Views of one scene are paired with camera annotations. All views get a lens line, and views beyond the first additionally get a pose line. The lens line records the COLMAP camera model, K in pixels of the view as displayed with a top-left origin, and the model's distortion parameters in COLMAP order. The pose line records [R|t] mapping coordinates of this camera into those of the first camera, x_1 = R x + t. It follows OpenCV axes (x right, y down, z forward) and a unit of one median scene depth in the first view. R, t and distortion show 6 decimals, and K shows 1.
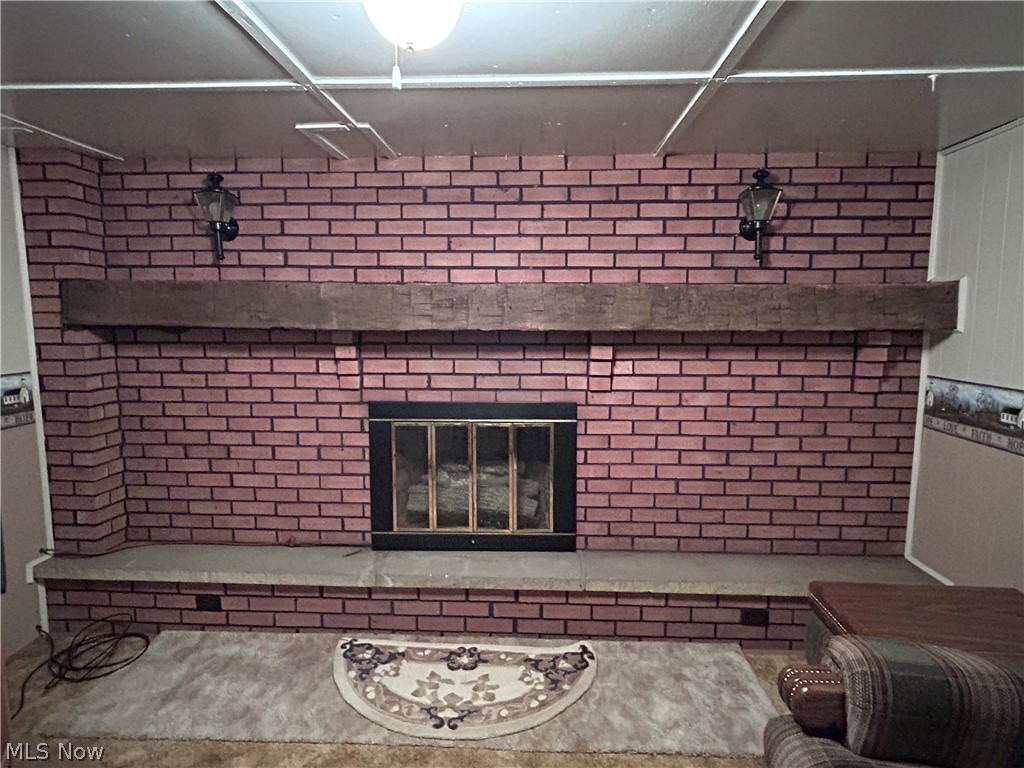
lens RADIAL K [[609.3, 0, 511.1], [0, 609.3, 384.2], [0, 0, 1]] dist [-0.003400, -0.000030]
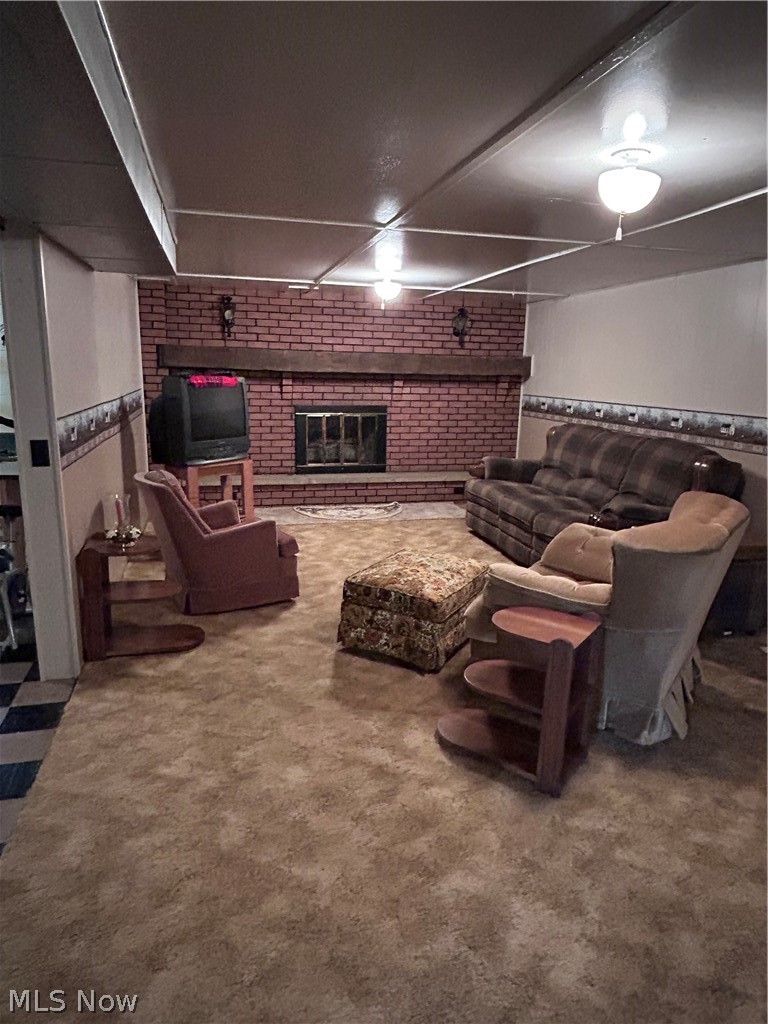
lens RADIAL K [[652.6, 0, 384.6], [0, 652.6, 514.0], [0, 0, 1]] dist [0.009252, 0.000925]
pose [[0.956545, -0.043964, 0.288251, -0.640154], [0.012369, 0.993796, 0.110527, 0.167266], [-0.291322, -0.102158, 0.951155, -1.408052]]
